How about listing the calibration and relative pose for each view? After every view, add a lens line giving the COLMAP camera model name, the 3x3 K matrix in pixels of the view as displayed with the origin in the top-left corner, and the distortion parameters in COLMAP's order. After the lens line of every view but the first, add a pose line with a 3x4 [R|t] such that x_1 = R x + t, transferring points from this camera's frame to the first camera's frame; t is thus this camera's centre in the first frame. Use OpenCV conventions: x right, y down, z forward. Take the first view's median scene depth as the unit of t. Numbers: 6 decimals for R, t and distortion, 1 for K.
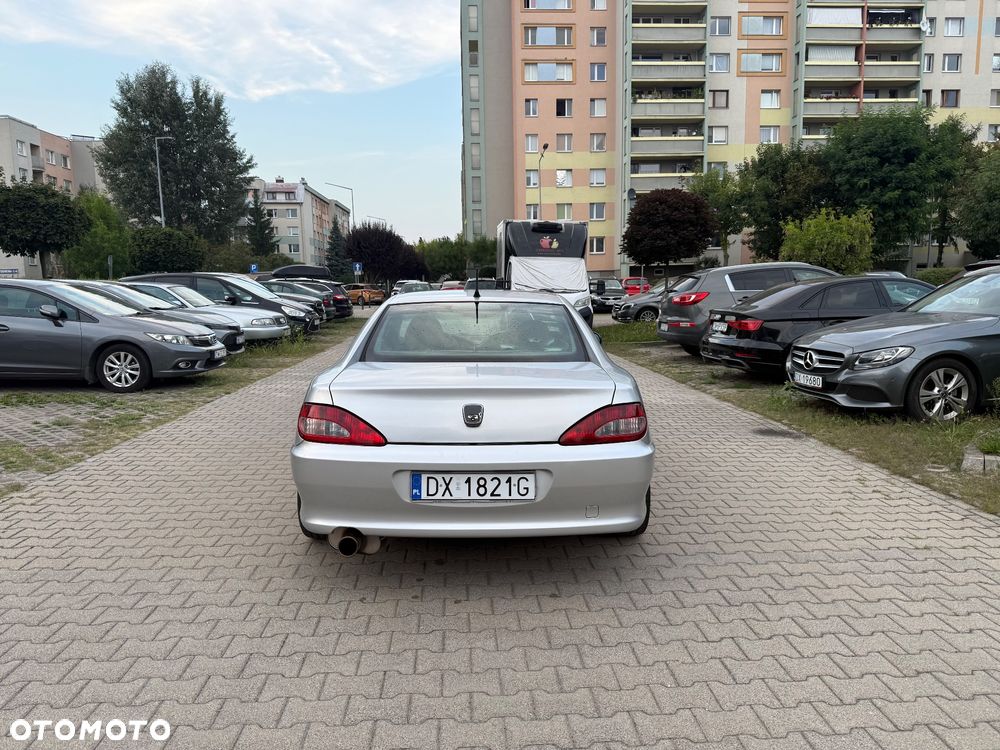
lens RADIAL K [[704.2, 0, 500.0], [0, 704.2, 377.3], [0, 0, 1]] dist [0.038248, -0.051039]
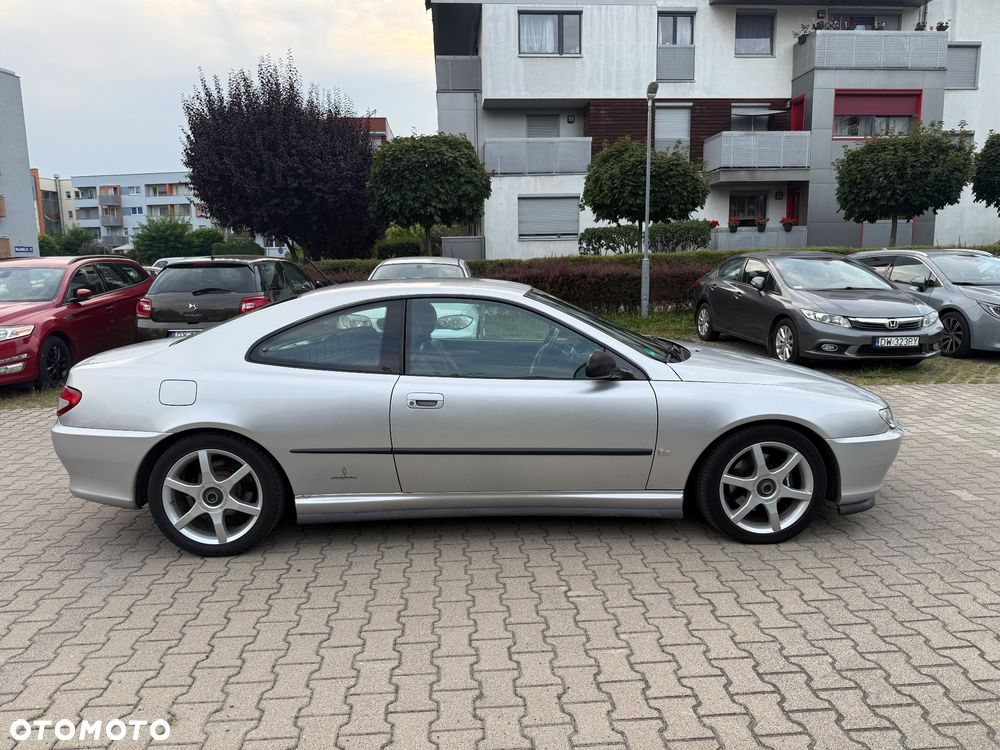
lens RADIAL K [[704.2, 0, 500.0], [0, 704.2, 375.3], [0, 0, 1]] dist [0.038248, -0.051039]
pose [[0.015809, 0.168273, -0.985614, 0.091068], [-0.114992, 0.979502, 0.165385, -0.017137], [0.993241, 0.110723, 0.034835, 0.113410]]
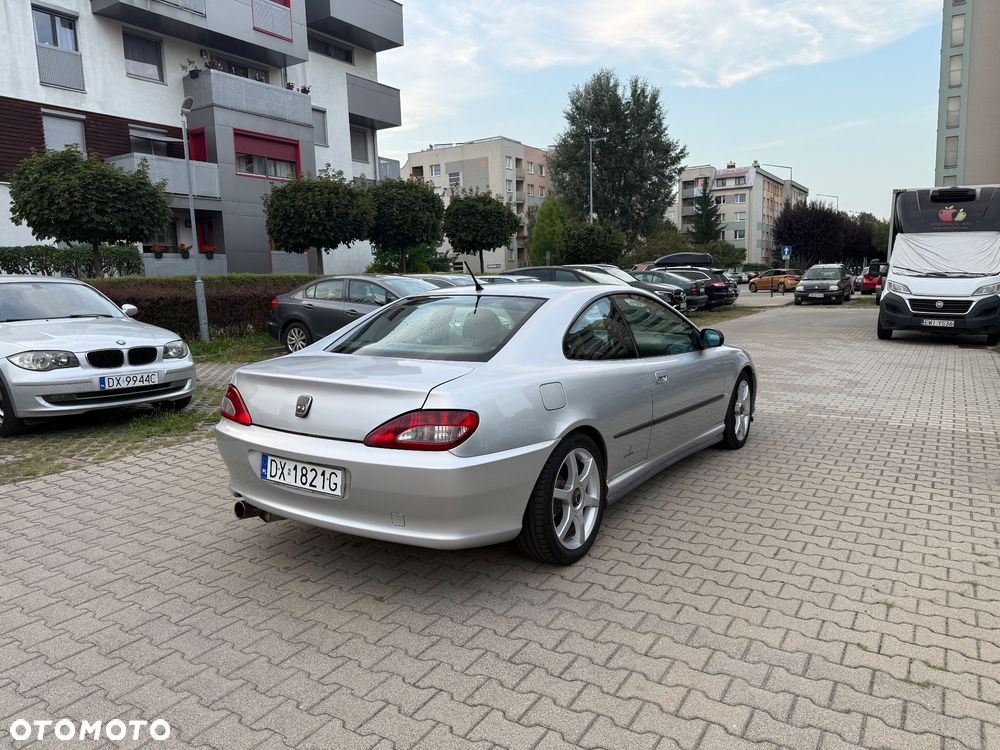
lens RADIAL K [[704.2, 0, 495.9], [0, 704.2, 378.8], [0, 0, 1]] dist [0.038248, -0.051039]
pose [[0.809820, 0.072189, -0.582220, 0.052383], [-0.060581, 0.997385, 0.039402, -0.002946], [0.583542, 0.003363, 0.812076, 0.020792]]
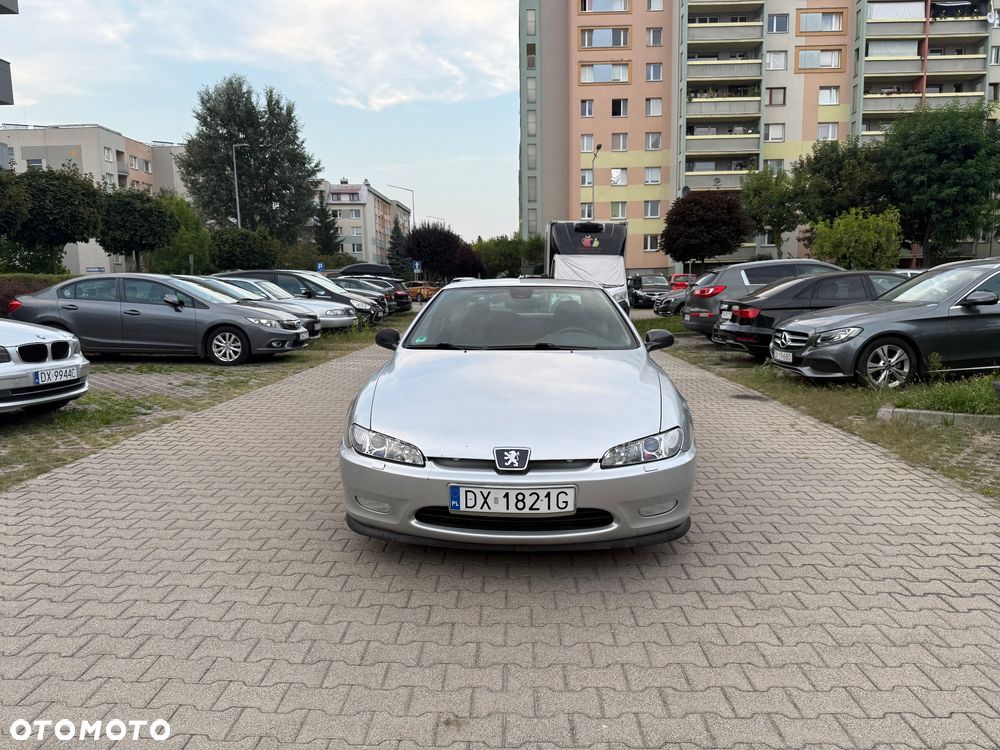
lens RADIAL K [[704.2, 0, 502.1], [0, 704.2, 378.4], [0, 0, 1]] dist [0.038248, -0.051039]
pose [[0.996906, 0.010967, -0.077831, 0.008226], [-0.010661, 0.999934, 0.004351, 0.006582], [0.077874, -0.003508, 0.996957, -0.038639]]
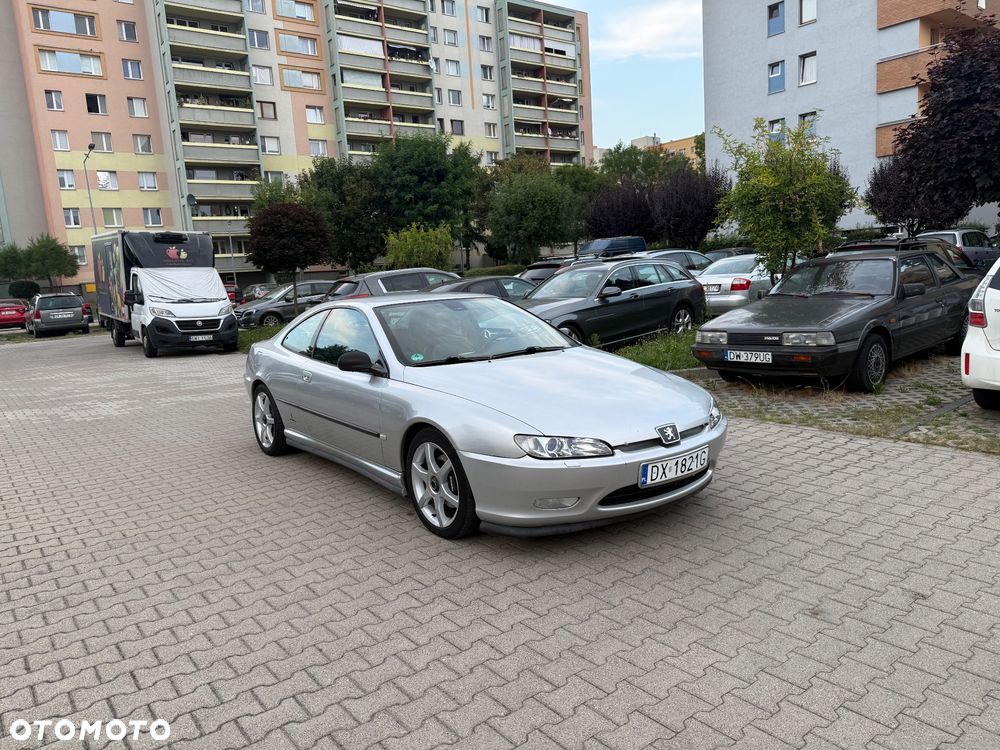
lens RADIAL K [[704.2, 0, 500.7], [0, 704.2, 372.6], [0, 0, 1]] dist [0.038248, -0.051039]
pose [[0.816084, -0.117892, 0.565781, -0.056694], [0.125626, 0.991751, 0.025449, 0.002856], [-0.564115, 0.050308, 0.824163, -0.029725]]
